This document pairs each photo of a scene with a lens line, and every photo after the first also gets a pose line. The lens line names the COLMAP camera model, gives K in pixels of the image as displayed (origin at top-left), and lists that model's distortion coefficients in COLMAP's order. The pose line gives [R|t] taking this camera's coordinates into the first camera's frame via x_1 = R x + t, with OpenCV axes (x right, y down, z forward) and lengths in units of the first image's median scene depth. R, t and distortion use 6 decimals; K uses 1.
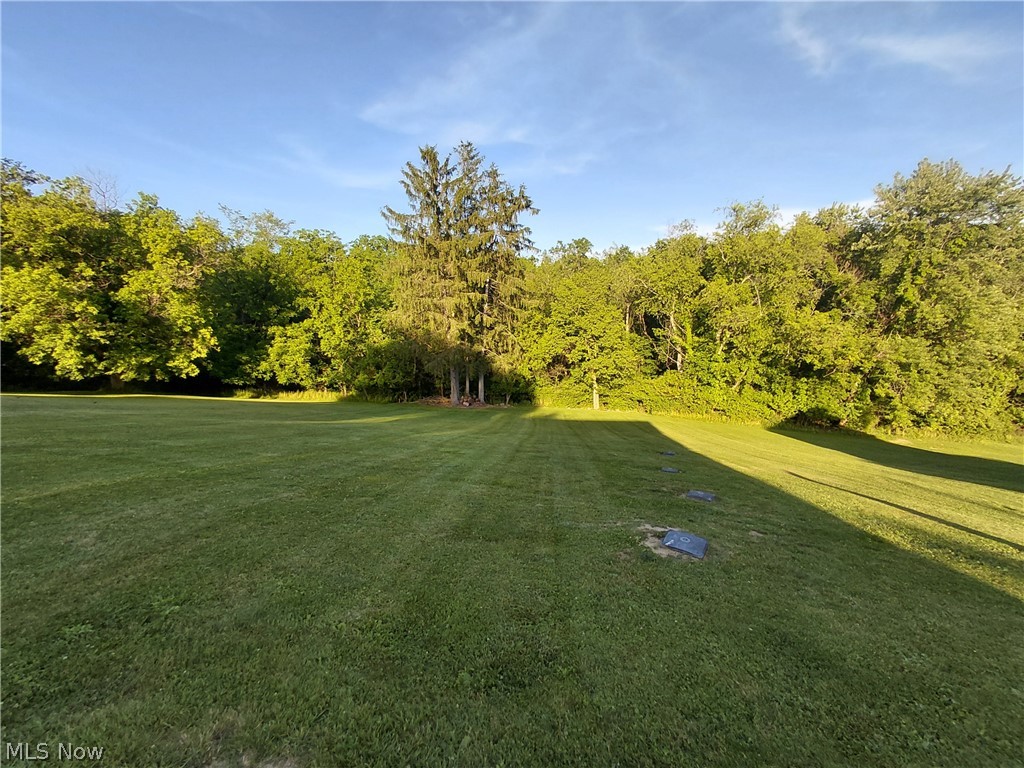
lens RADIAL K [[473.2, 0, 513.7], [0, 473.2, 383.9], [0, 0, 1]] dist [-0.005767, 0.003271]
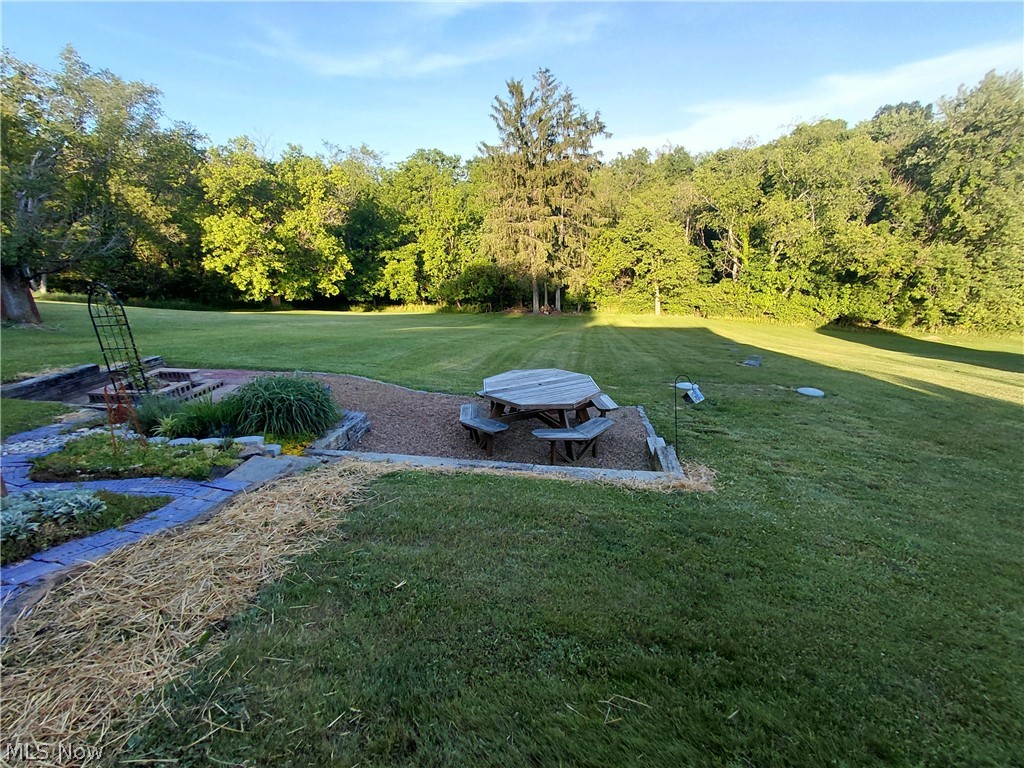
lens RADIAL K [[473.2, 0, 509.0], [0, 473.2, 383.8], [0, 0, 1]] dist [-0.005767, 0.003271]
pose [[0.996141, -0.008587, -0.087345, -0.099192], [0.025130, 0.981439, 0.190119, -0.011949], [0.084091, -0.191580, 0.977868, -0.218767]]
